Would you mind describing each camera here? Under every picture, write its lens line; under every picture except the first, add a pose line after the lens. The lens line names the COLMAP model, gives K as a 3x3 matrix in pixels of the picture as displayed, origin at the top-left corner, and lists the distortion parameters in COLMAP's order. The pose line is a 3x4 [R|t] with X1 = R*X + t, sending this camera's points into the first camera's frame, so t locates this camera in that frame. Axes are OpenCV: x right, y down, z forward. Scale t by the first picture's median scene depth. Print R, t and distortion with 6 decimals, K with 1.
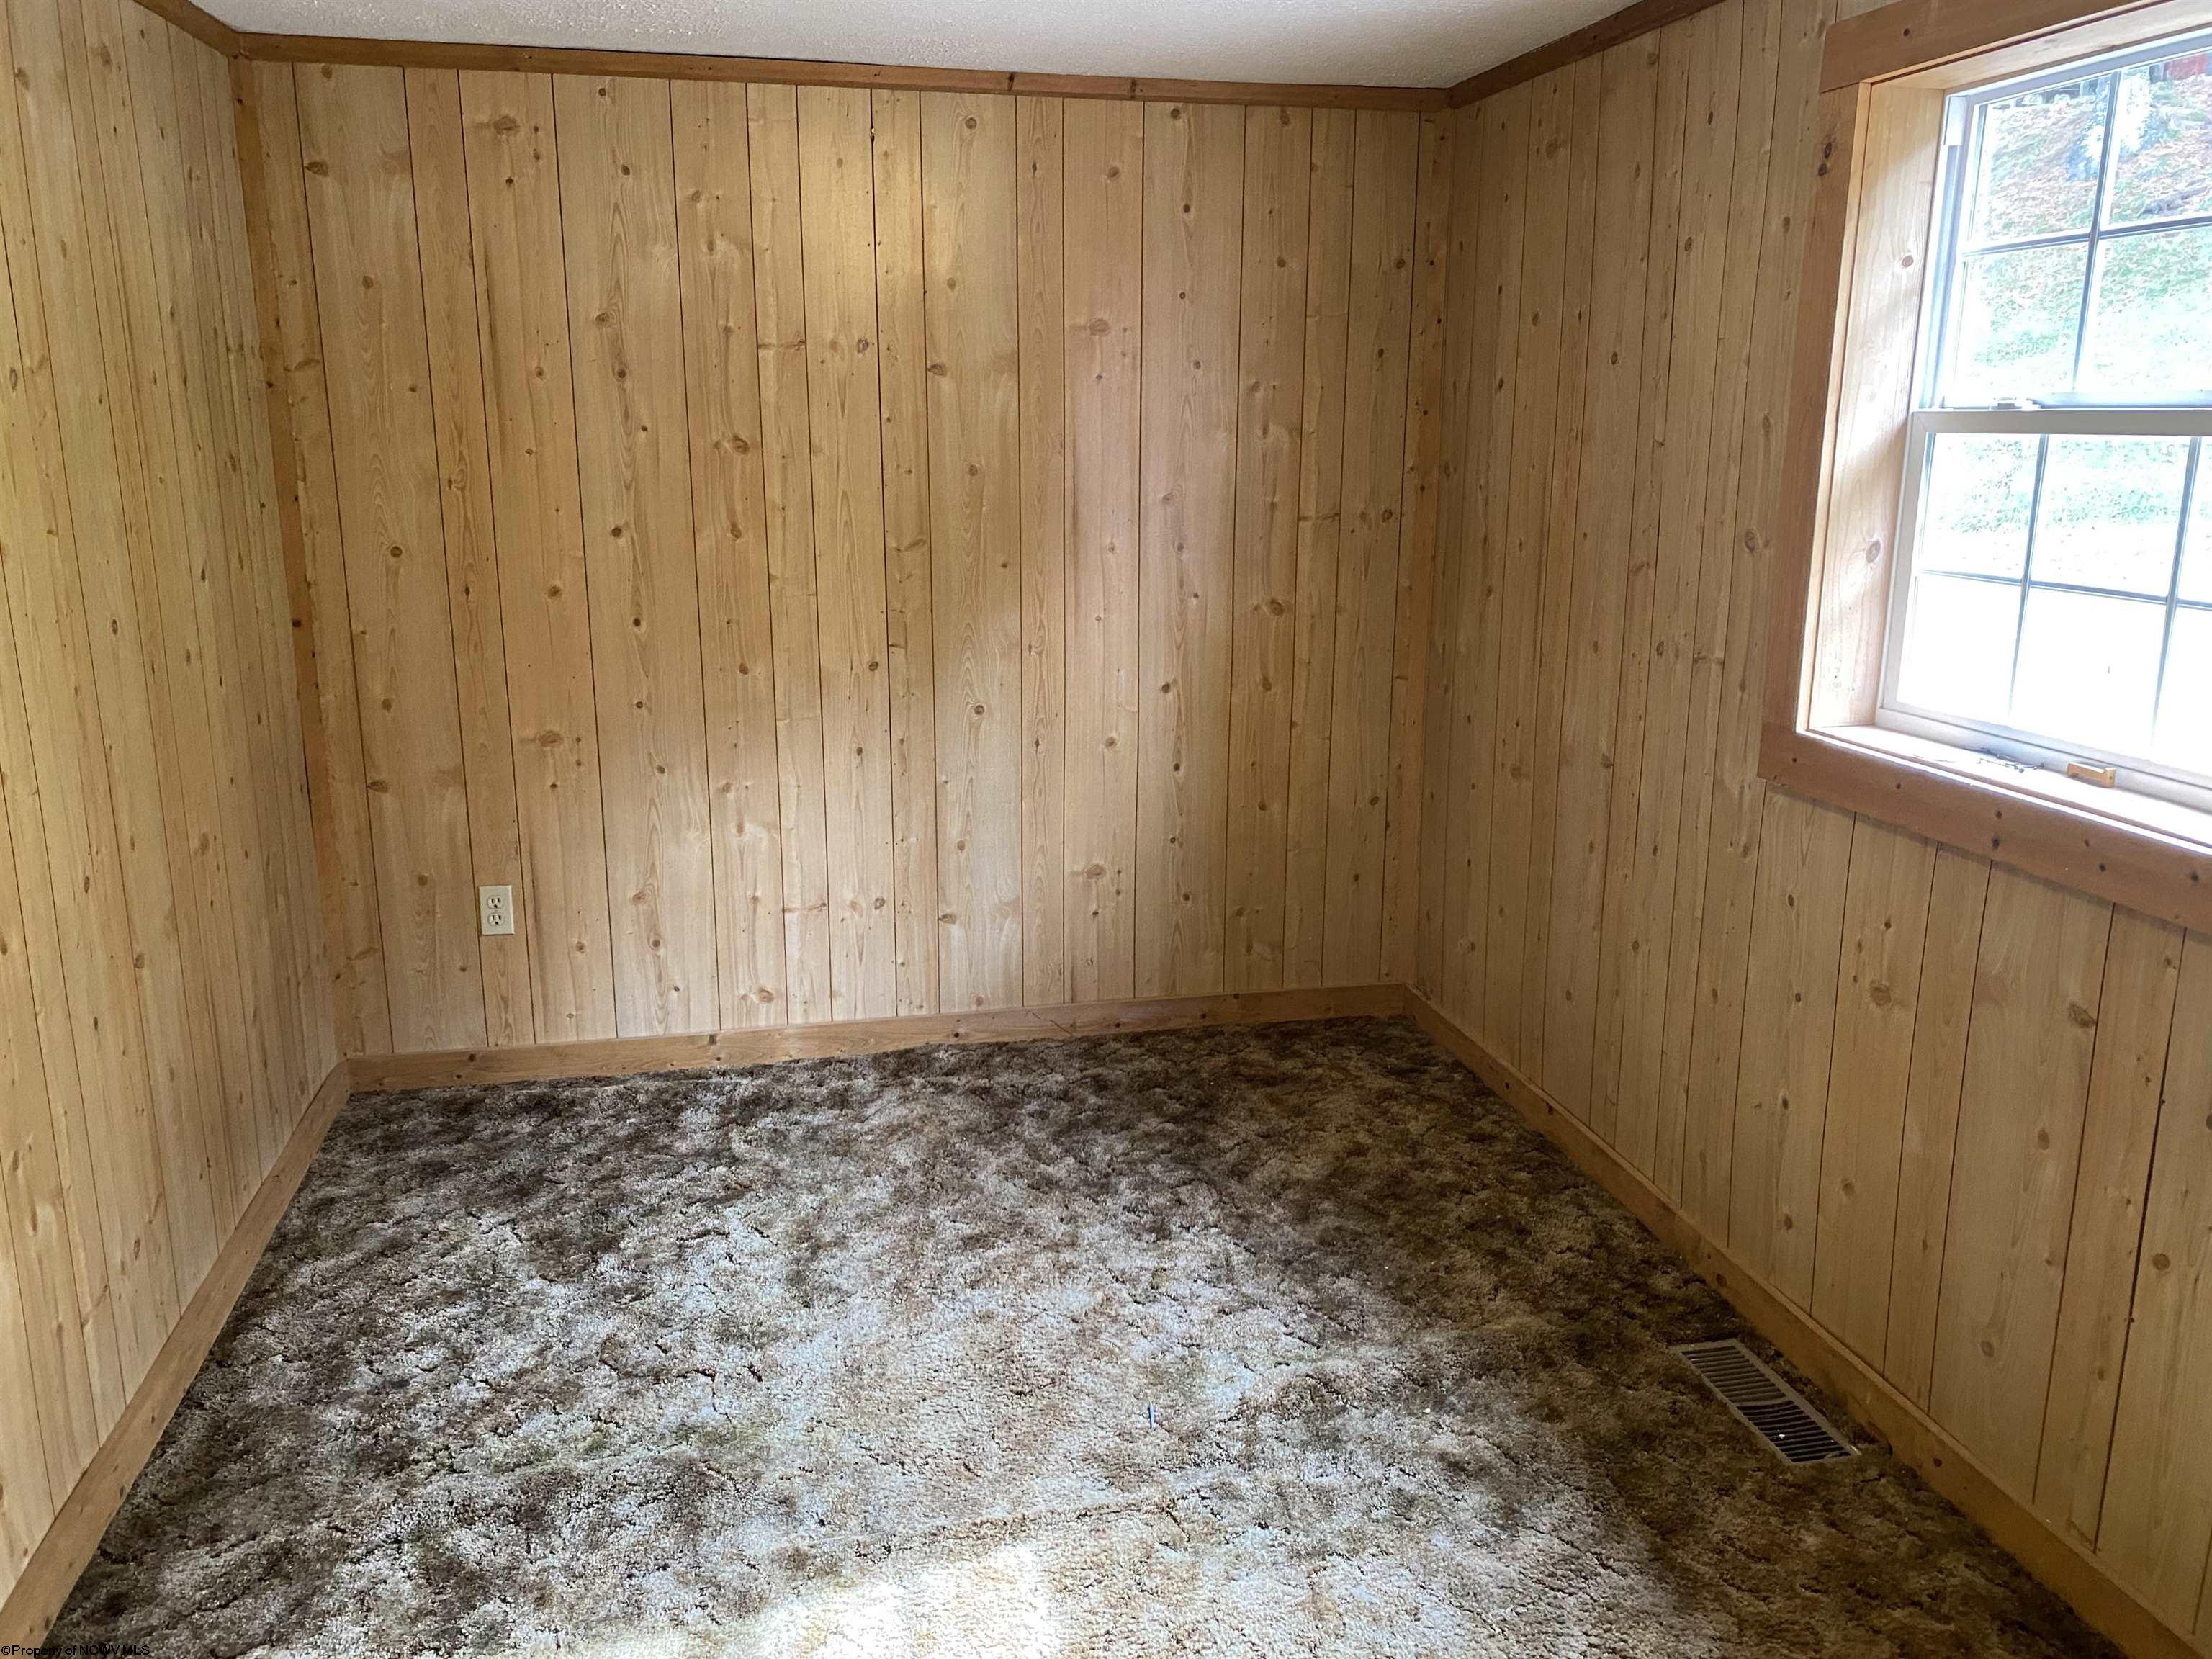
lens RADIAL K [[1723.7, 0, 1106.0], [0, 1723.7, 829.5], [0, 0, 1]] dist [0.145556, -0.402052]
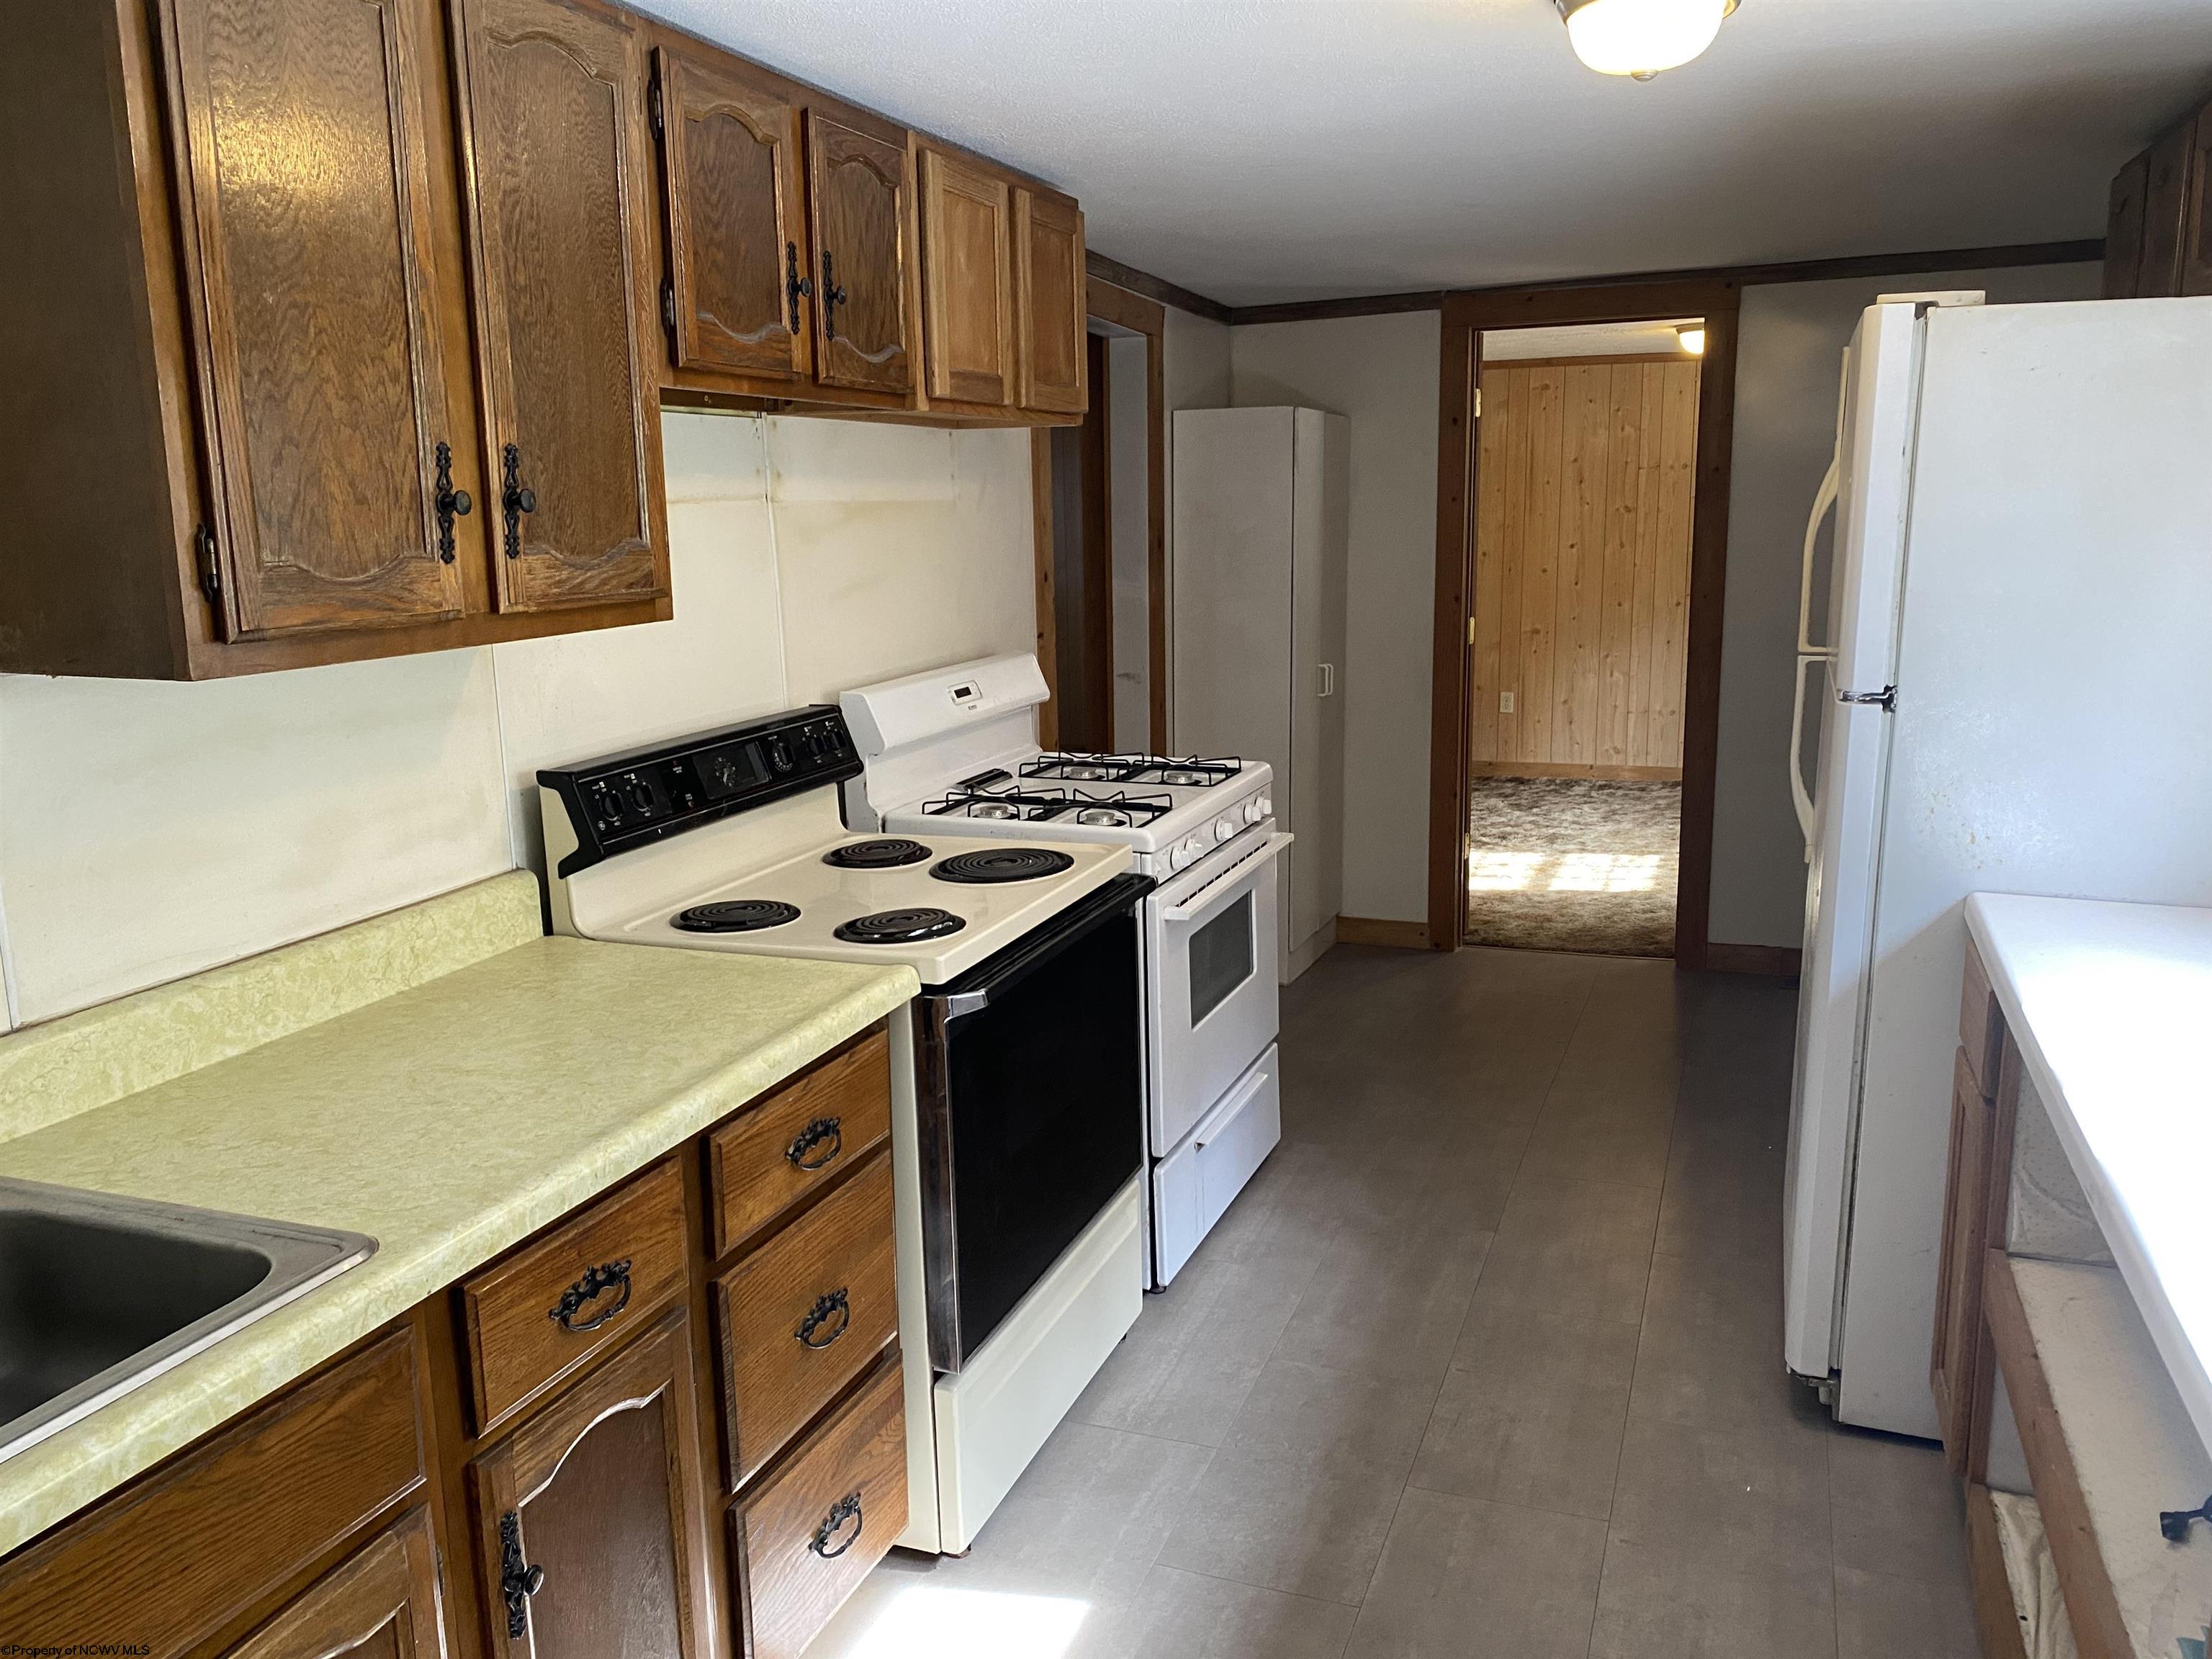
lens RADIAL K [[1687.8, 0, 1087.5], [0, 1687.8, 817.1], [0, 0, 1]] dist [0.075920, -0.107484]
pose [[0.839061, 0.086170, -0.537170, 0.458426], [-0.109000, 0.993983, -0.010809, 0.305057], [0.533007, 0.067621, 0.843405, -1.337184]]
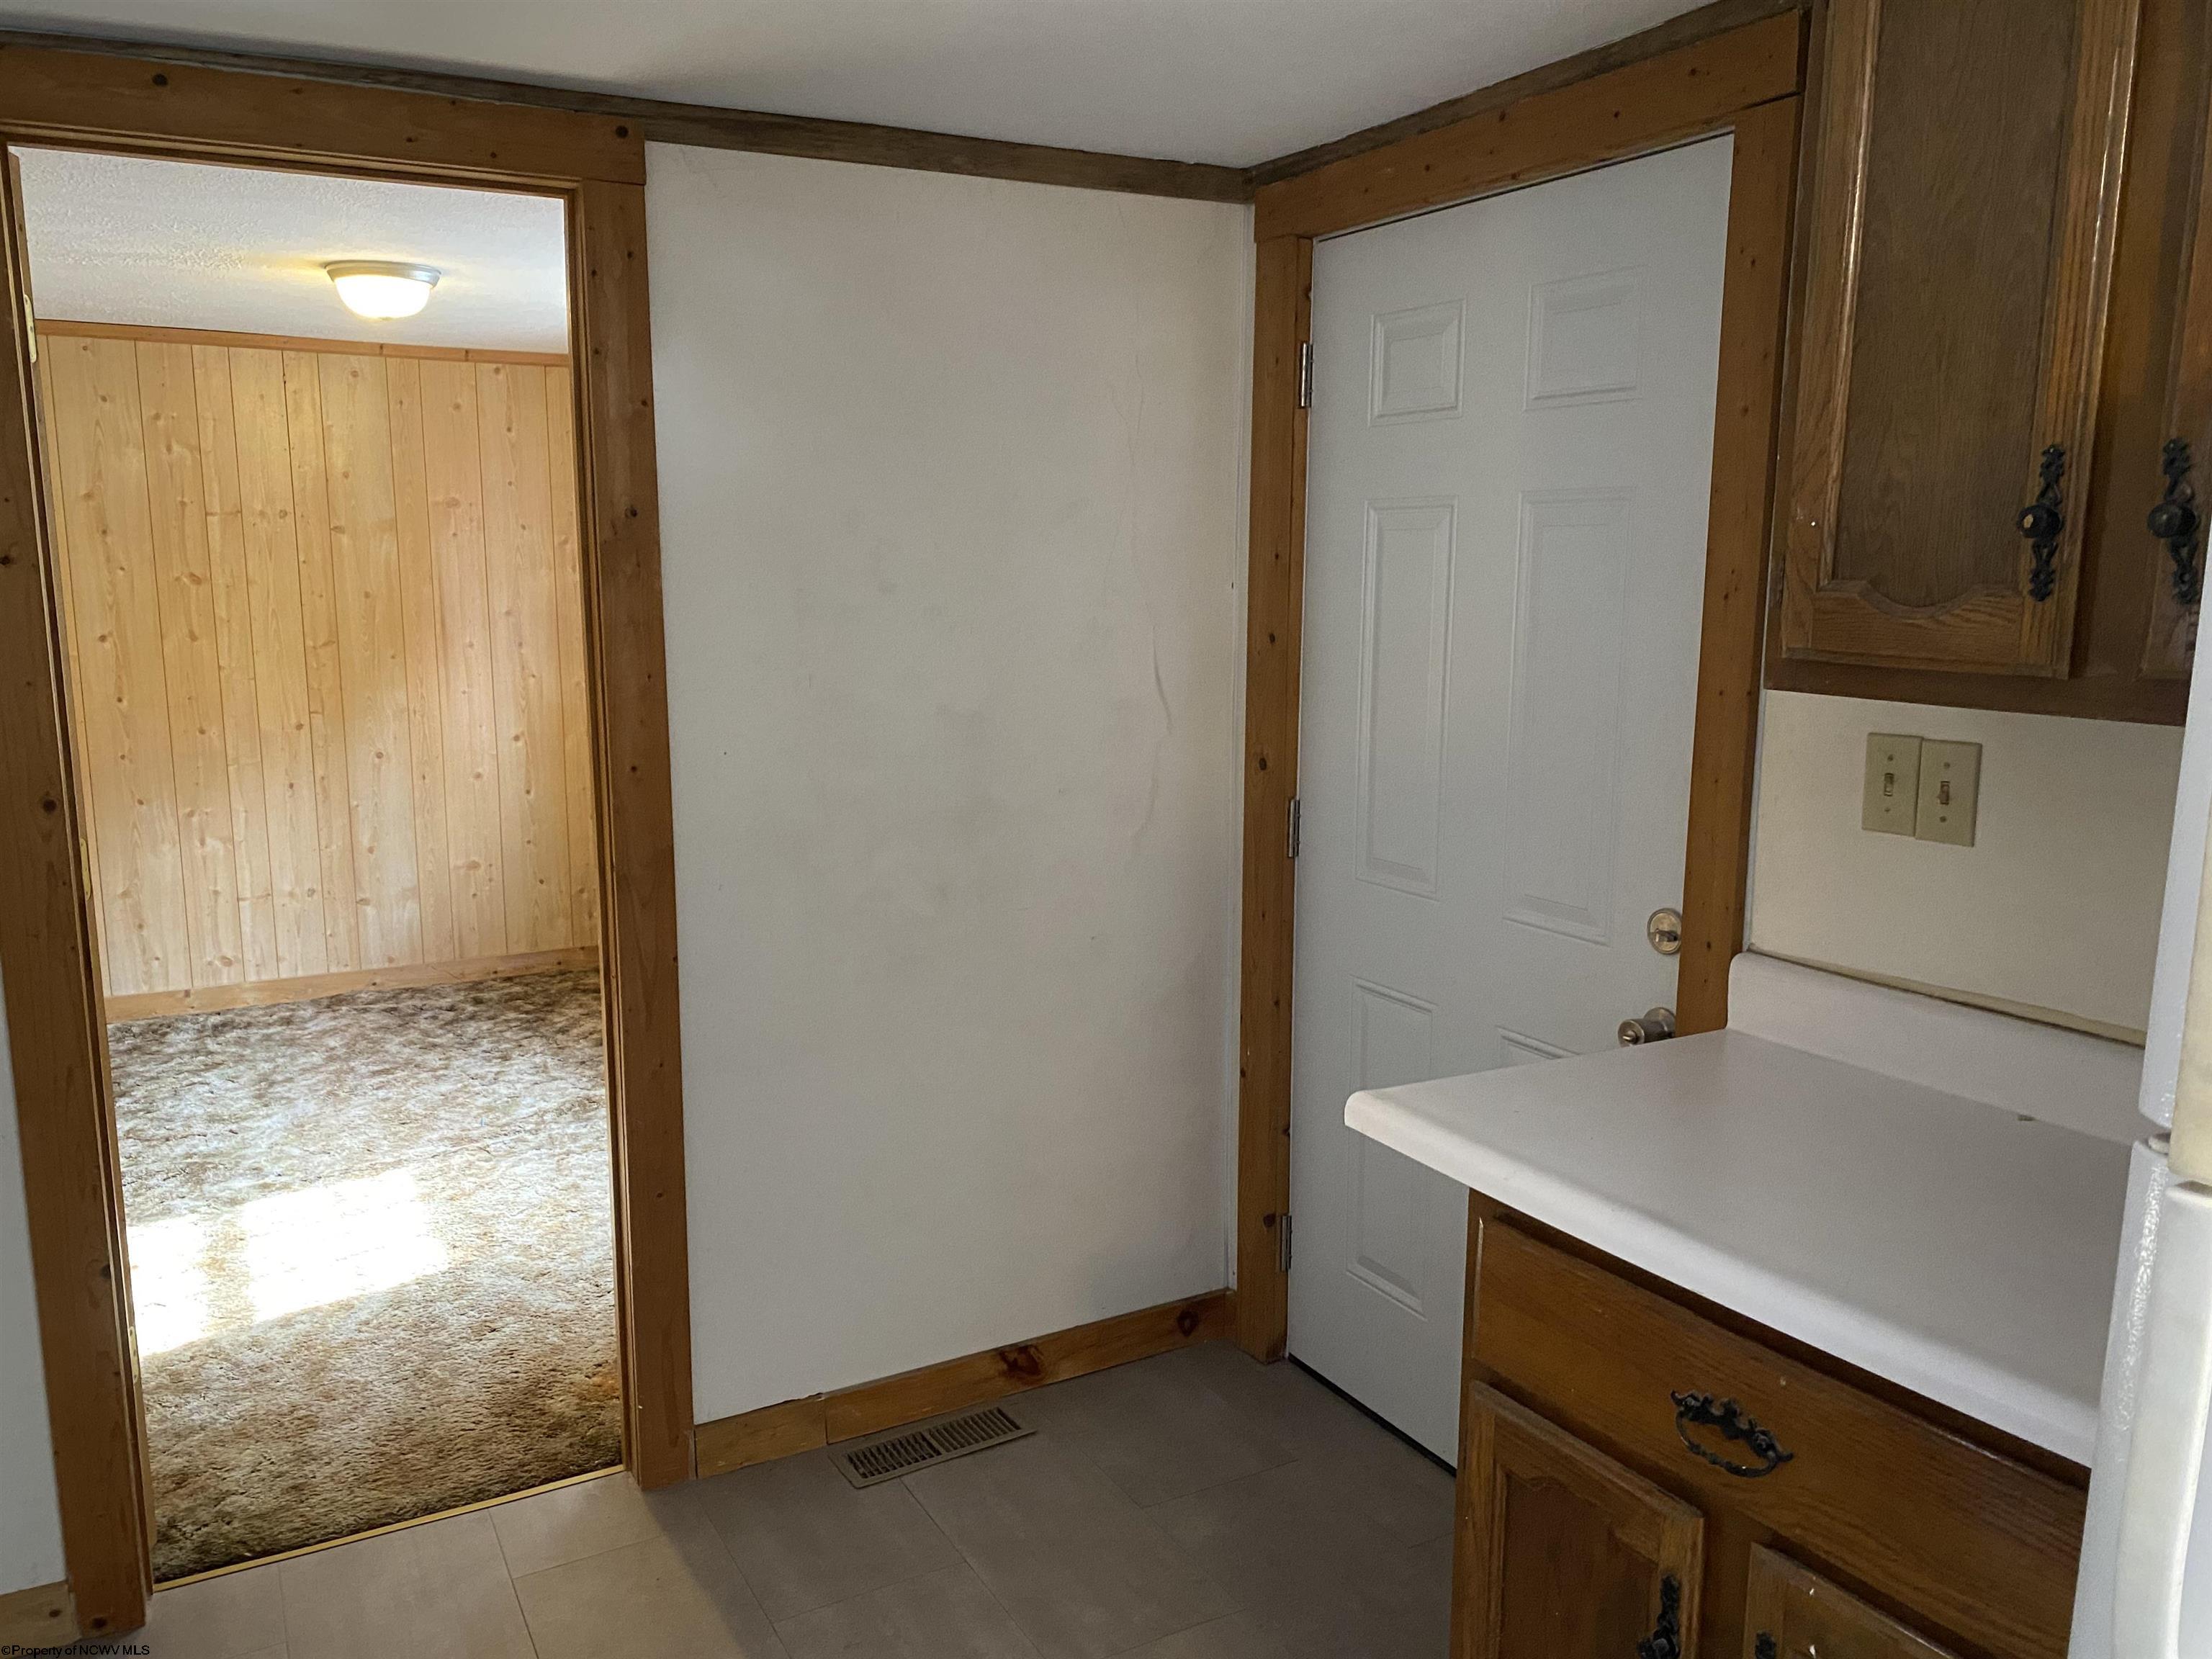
lens RADIAL K [[1745.5, 0, 1147.6], [0, 1745.5, 852.9], [0, 0, 1]] dist [-0.002700, 0.004429]
pose [[0.953022, -0.047668, 0.299126, 0.107450], [0.065489, 0.996608, -0.049831, 0.138390], [-0.295736, 0.067079, 0.952911, -0.639707]]
